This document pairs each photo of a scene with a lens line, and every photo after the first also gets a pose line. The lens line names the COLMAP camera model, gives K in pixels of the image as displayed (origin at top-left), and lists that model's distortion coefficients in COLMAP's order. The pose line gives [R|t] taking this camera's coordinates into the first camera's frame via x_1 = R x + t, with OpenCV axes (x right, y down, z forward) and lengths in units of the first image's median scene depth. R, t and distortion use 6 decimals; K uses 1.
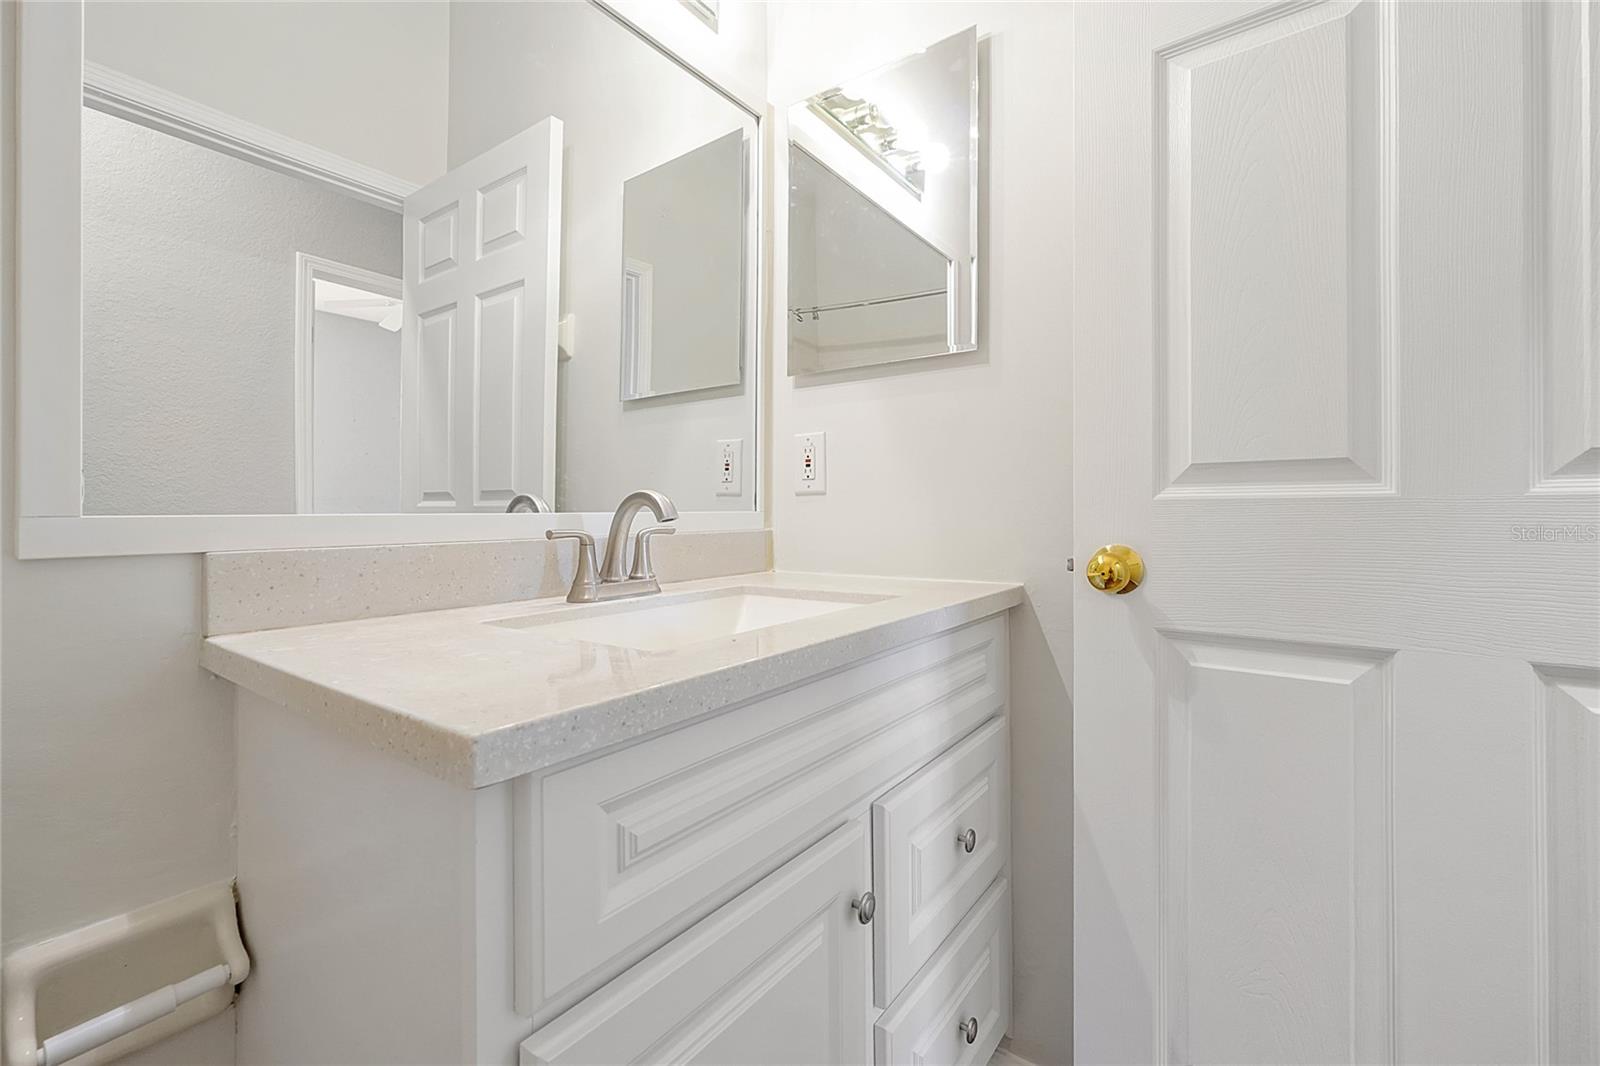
lens RADIAL K [[690.1, 0, 796.8], [0, 690.1, 508.7], [0, 0, 1]] dist [-0.000365, 0.000420]
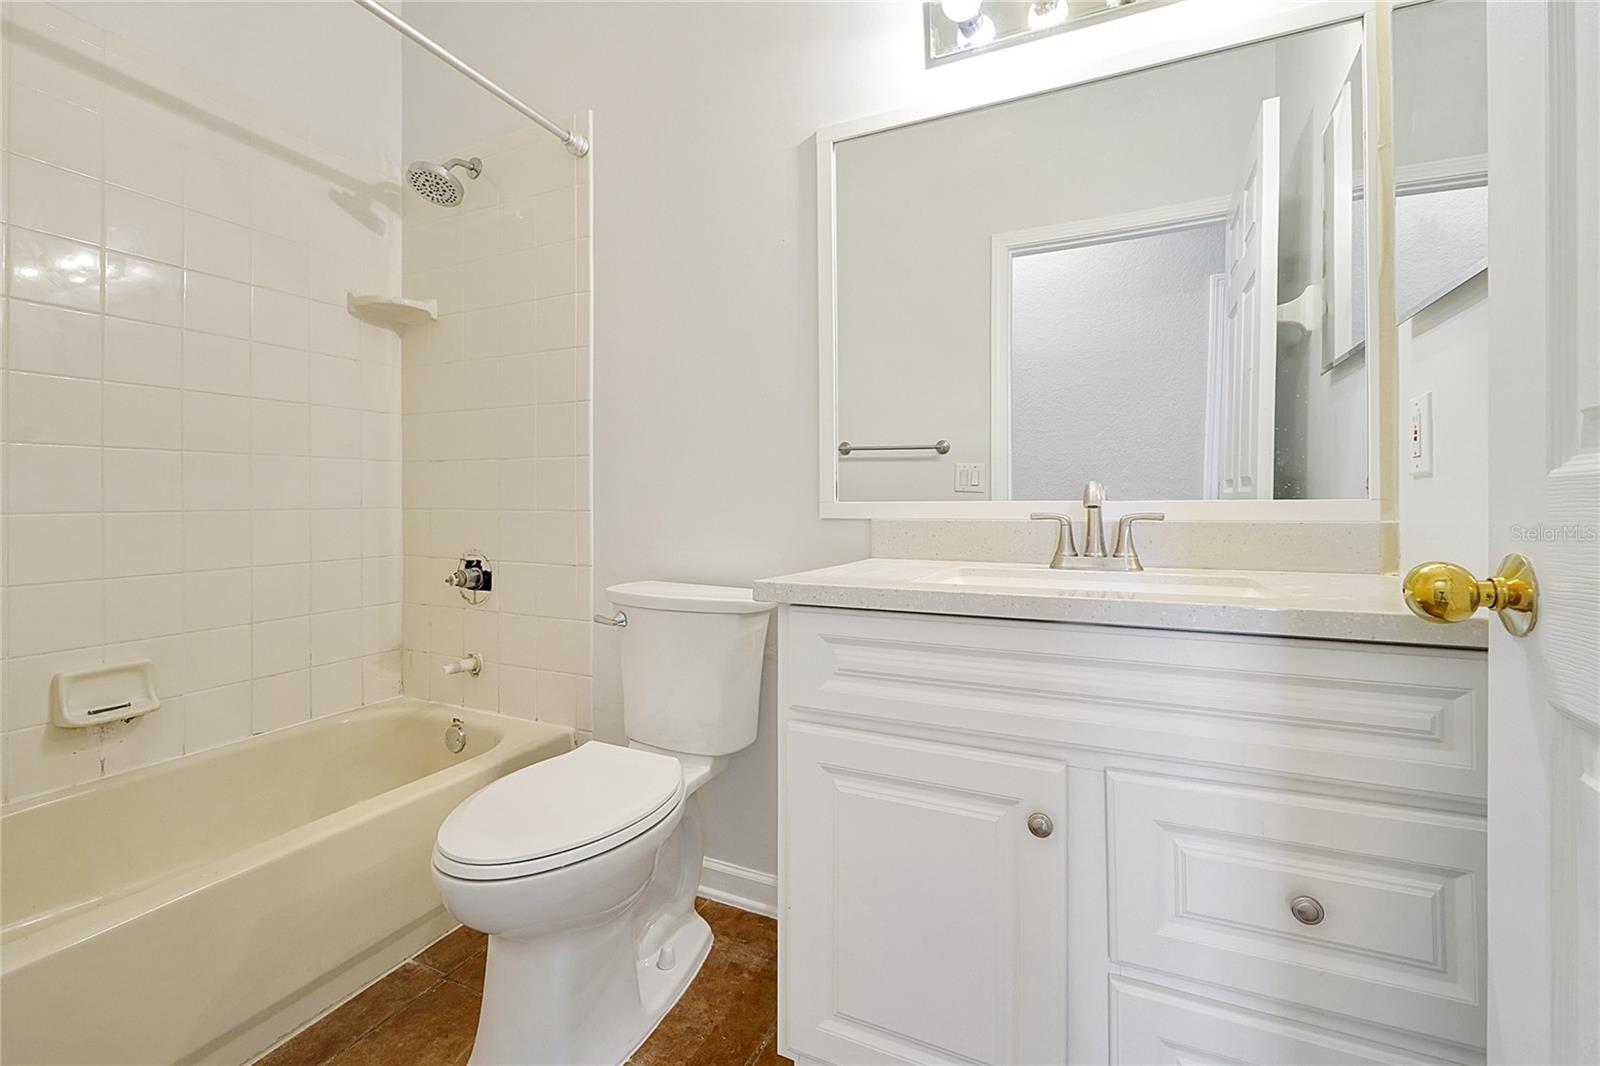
lens RADIAL K [[690.1, 0, 796.8], [0, 690.1, 508.7], [0, 0, 1]] dist [-0.000365, 0.000420]
pose [[0.193263, 0.014497, -0.981040, 0.922065], [0.004977, 0.999863, 0.015756, -0.000915], [0.981134, -0.007928, 0.193164, 0.263971]]
